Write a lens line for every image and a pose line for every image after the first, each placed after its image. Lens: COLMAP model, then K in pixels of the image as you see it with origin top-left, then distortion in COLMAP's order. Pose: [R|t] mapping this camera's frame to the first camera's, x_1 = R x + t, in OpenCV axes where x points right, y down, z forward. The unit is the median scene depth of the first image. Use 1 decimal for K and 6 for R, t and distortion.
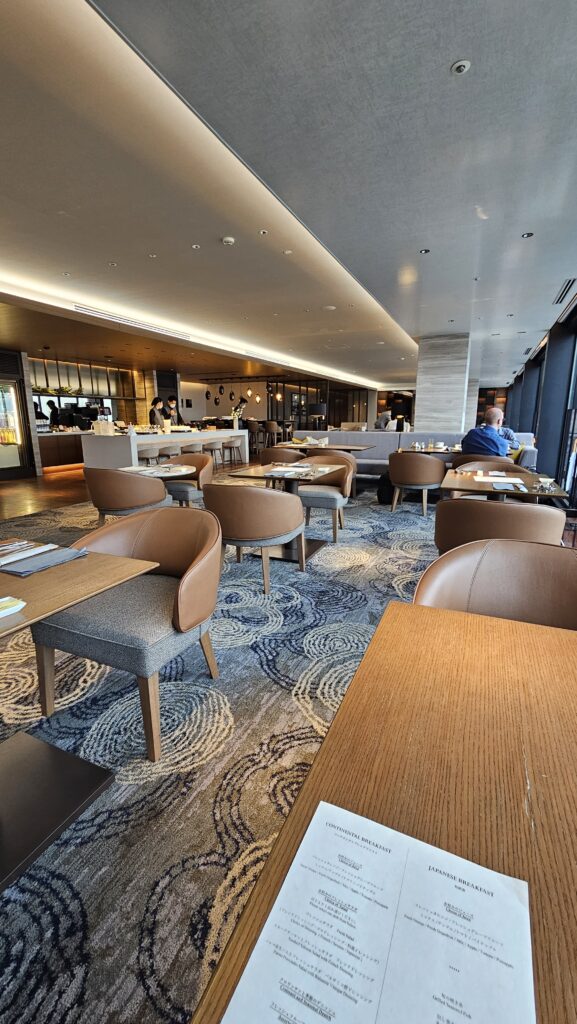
lens RADIAL K [[418.7, 0, 288.5], [0, 418.7, 512.0], [0, 0, 1]] dist [-0.001465, 0.000694]
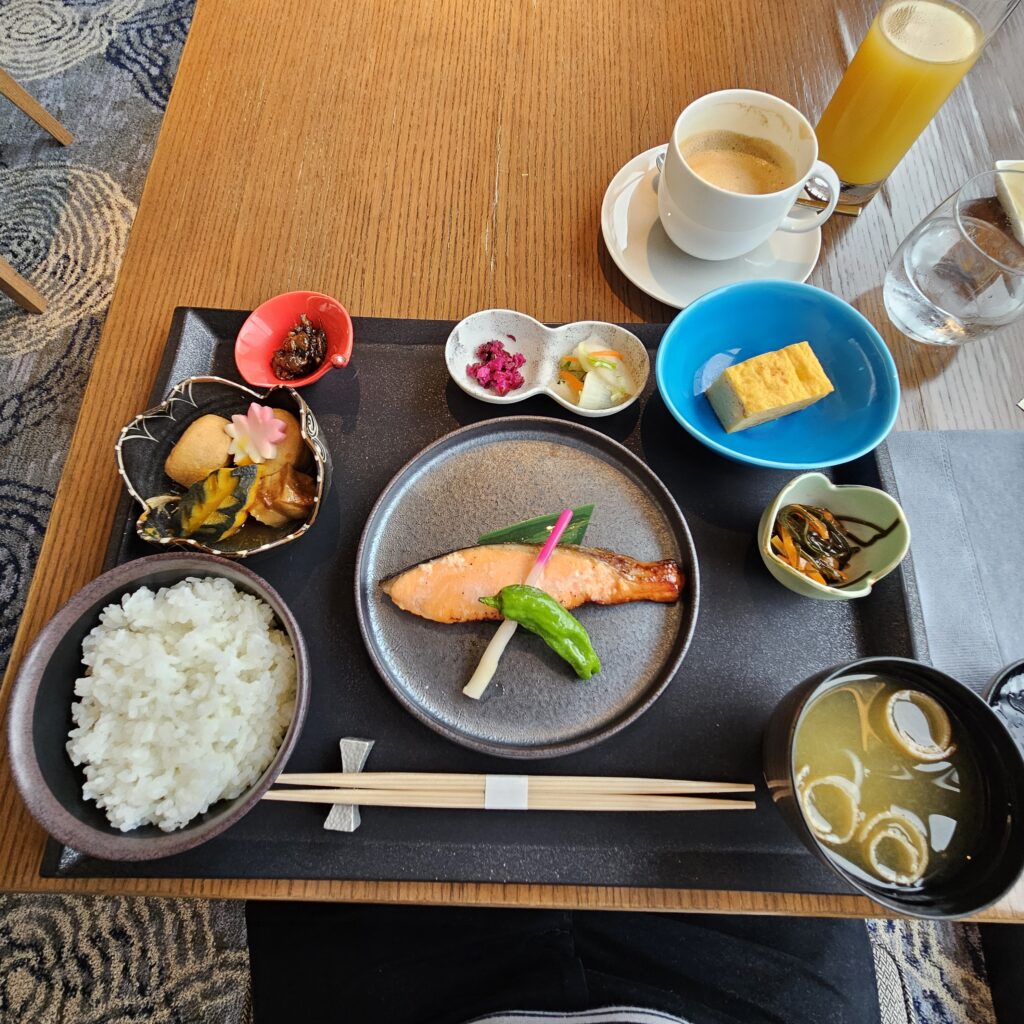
lens RADIAL K [[550.9, 0, 512.0], [0, 550.9, 512.0], [0, 0, 1]] dist [0.001906, -0.001820]
pose [[0.922900, -0.363723, 0.126334, 0.118628], [0.072030, 0.485406, 0.871317, 0.069419], [-0.378241, -0.795039, 0.474180, 0.099233]]
